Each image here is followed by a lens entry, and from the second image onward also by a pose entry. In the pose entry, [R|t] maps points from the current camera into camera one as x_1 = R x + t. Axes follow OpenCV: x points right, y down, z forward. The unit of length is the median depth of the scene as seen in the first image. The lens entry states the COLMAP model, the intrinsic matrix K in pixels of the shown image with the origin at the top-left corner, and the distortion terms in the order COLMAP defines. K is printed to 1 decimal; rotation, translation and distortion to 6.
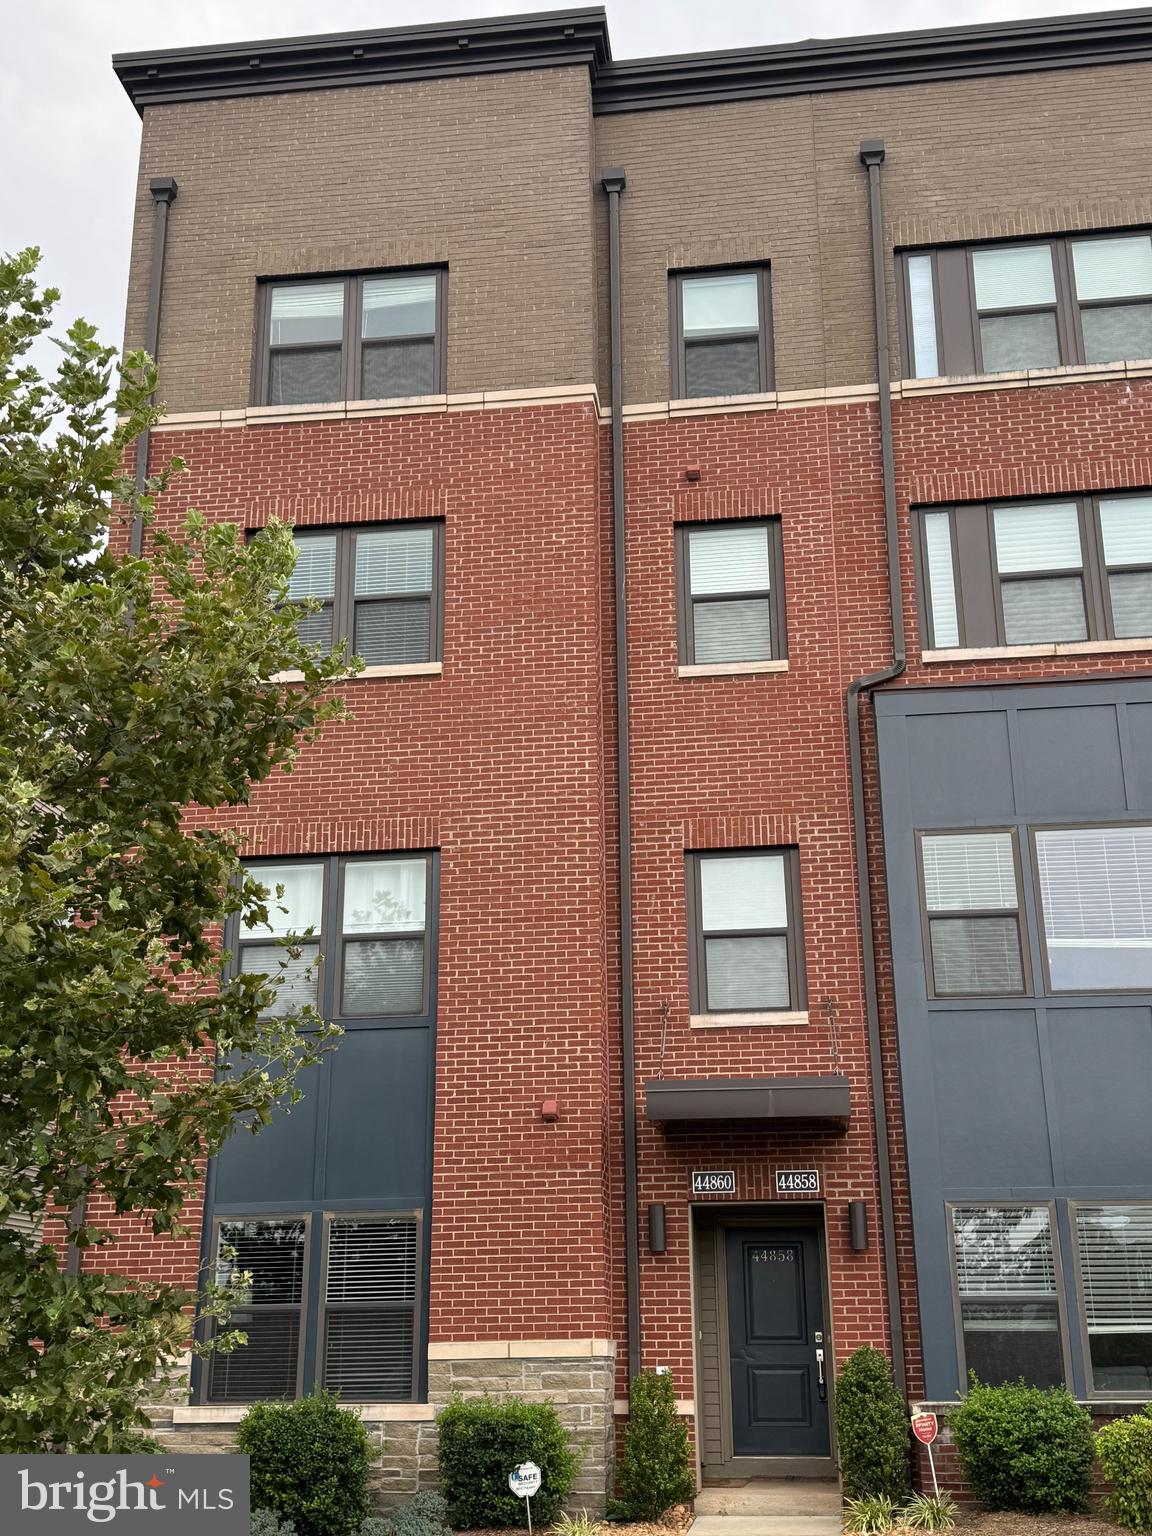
lens RADIAL K [[1729.3, 0, 585.7], [0, 1729.3, 764.9], [0, 0, 1]] dist [0.225947, -0.559635]
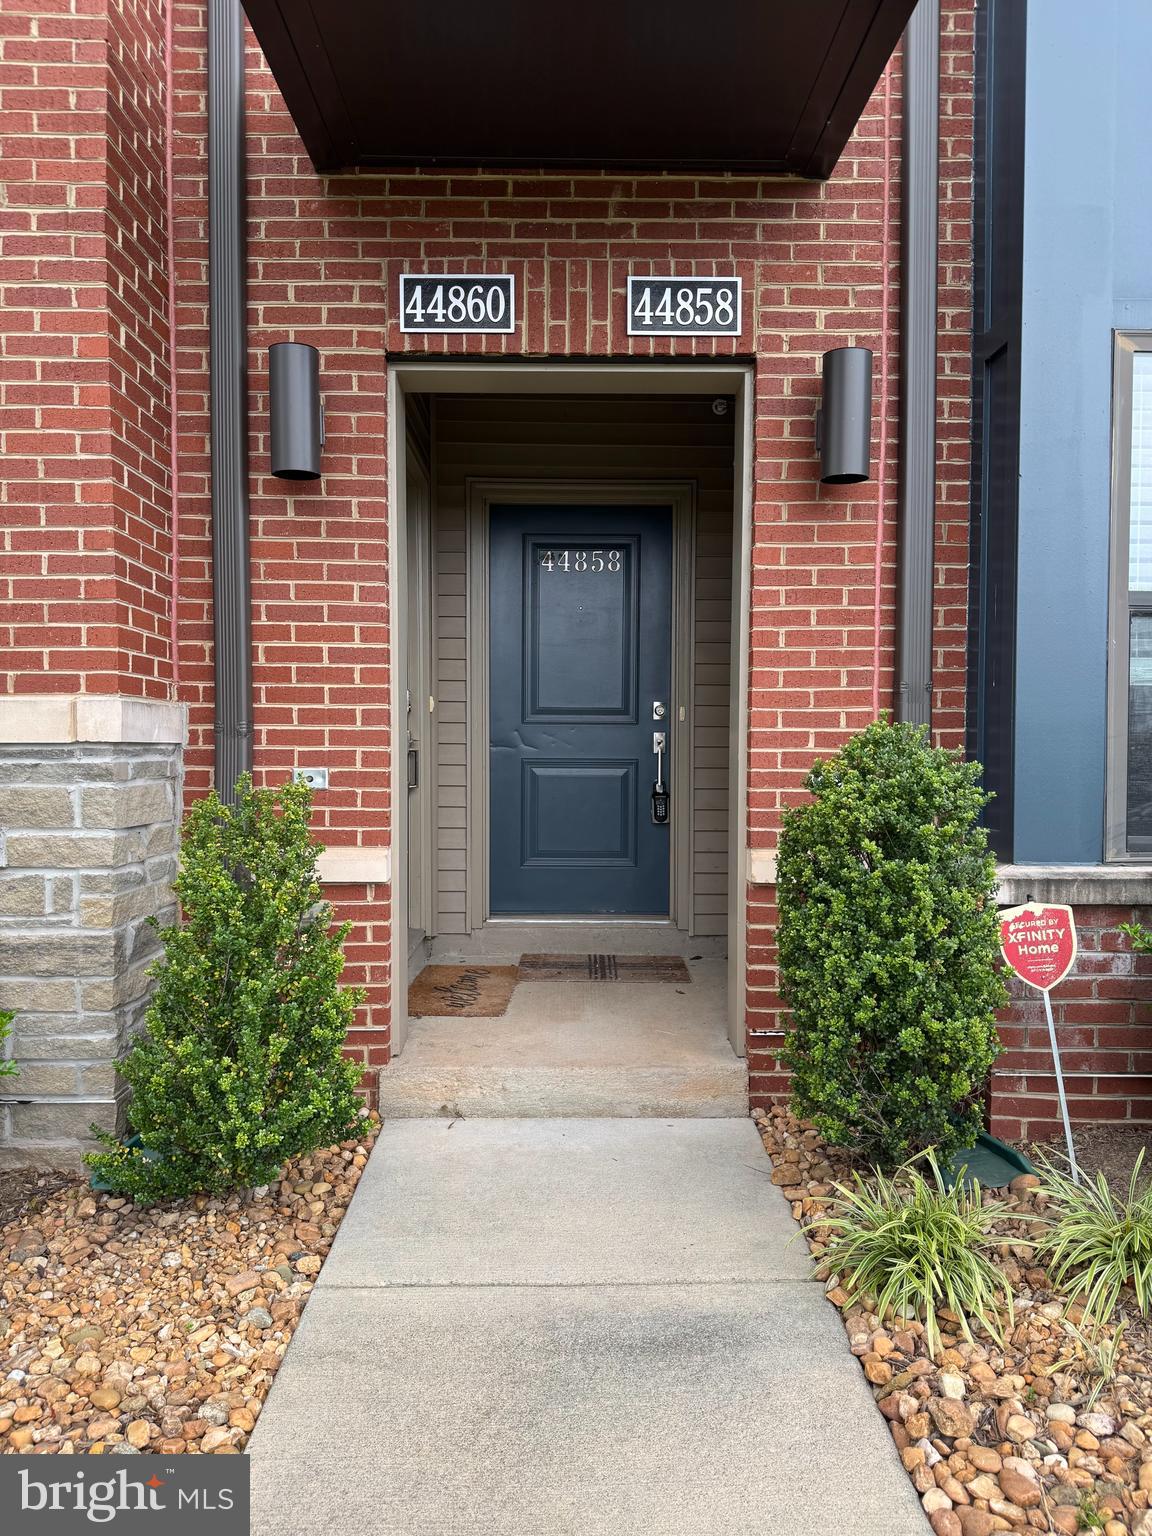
lens RADIAL K [[1072.4, 0, 576.0], [0, 1072.4, 768.0], [0, 0, 1]] dist [0.009391, 0.000355]
pose [[0.989293, 0.008494, 0.145696, 0.066695], [-0.057951, 0.939092, 0.338744, 0.255563], [-0.133945, -0.343561, 0.929529, 0.765372]]
